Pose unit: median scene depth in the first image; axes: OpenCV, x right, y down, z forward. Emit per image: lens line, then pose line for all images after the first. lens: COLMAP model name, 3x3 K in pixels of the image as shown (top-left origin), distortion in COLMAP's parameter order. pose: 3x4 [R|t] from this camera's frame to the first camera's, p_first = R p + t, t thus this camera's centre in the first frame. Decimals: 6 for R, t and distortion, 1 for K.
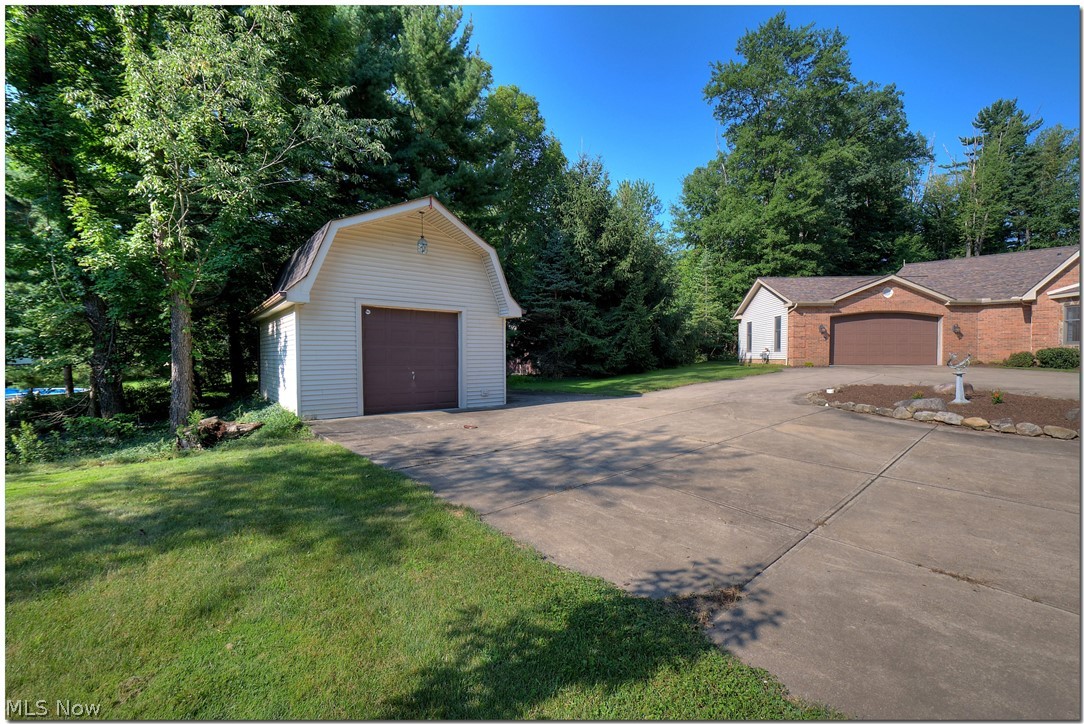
lens RADIAL K [[462.5, 0, 559.8], [0, 462.5, 386.4], [0, 0, 1]] dist [0.000114, -0.016871]
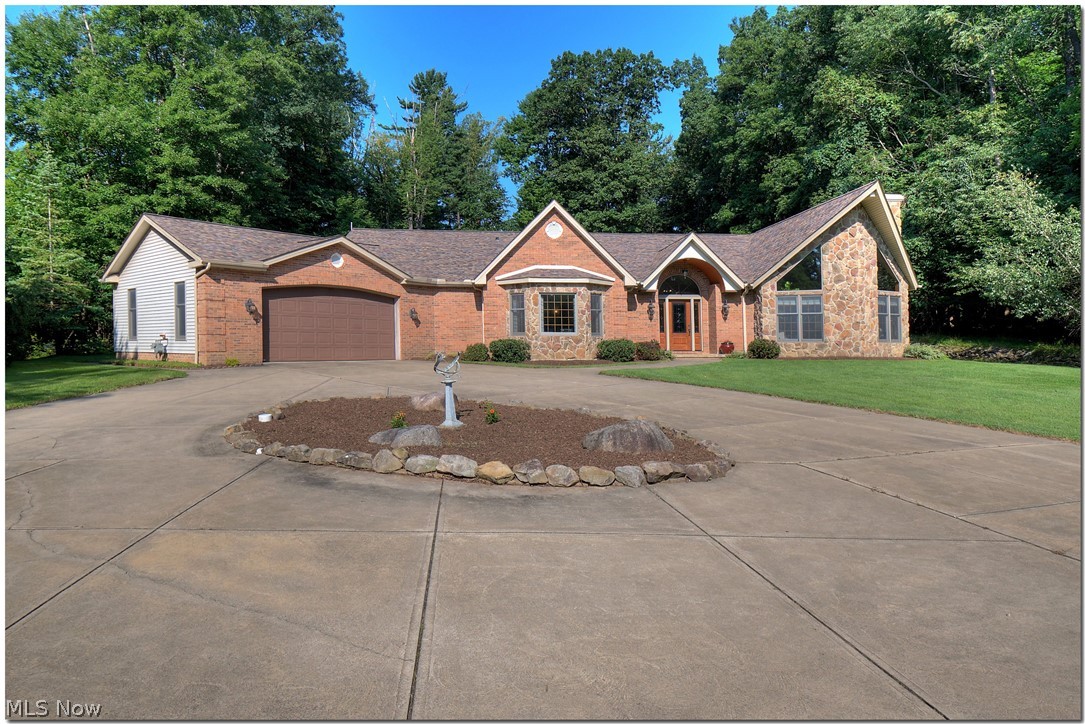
lens RADIAL K [[636.6, 0, 521.0], [0, 636.6, 359.3], [0, 0, 1]] dist [0.036727, -0.059629]
pose [[0.615298, -0.014585, 0.788159, 0.073156], [0.045399, 0.998825, -0.016959, -0.013971], [-0.786986, 0.046216, 0.615238, 0.120992]]
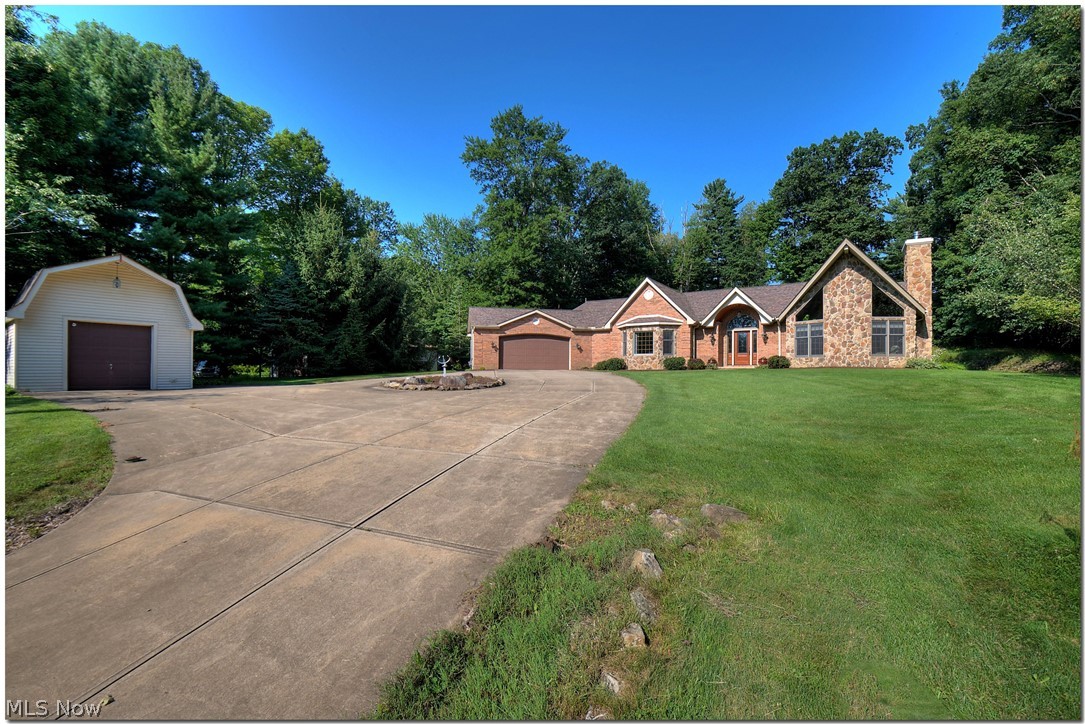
lens RADIAL K [[462.9, 0, 560.3], [0, 462.9, 386.4], [0, 0, 1]] dist [0.000114, -0.016871]
pose [[0.963385, 0.000176, 0.268122, 0.279313], [0.009005, 0.999414, -0.033010, 0.041404], [-0.267971, 0.034215, 0.962819, -0.329702]]
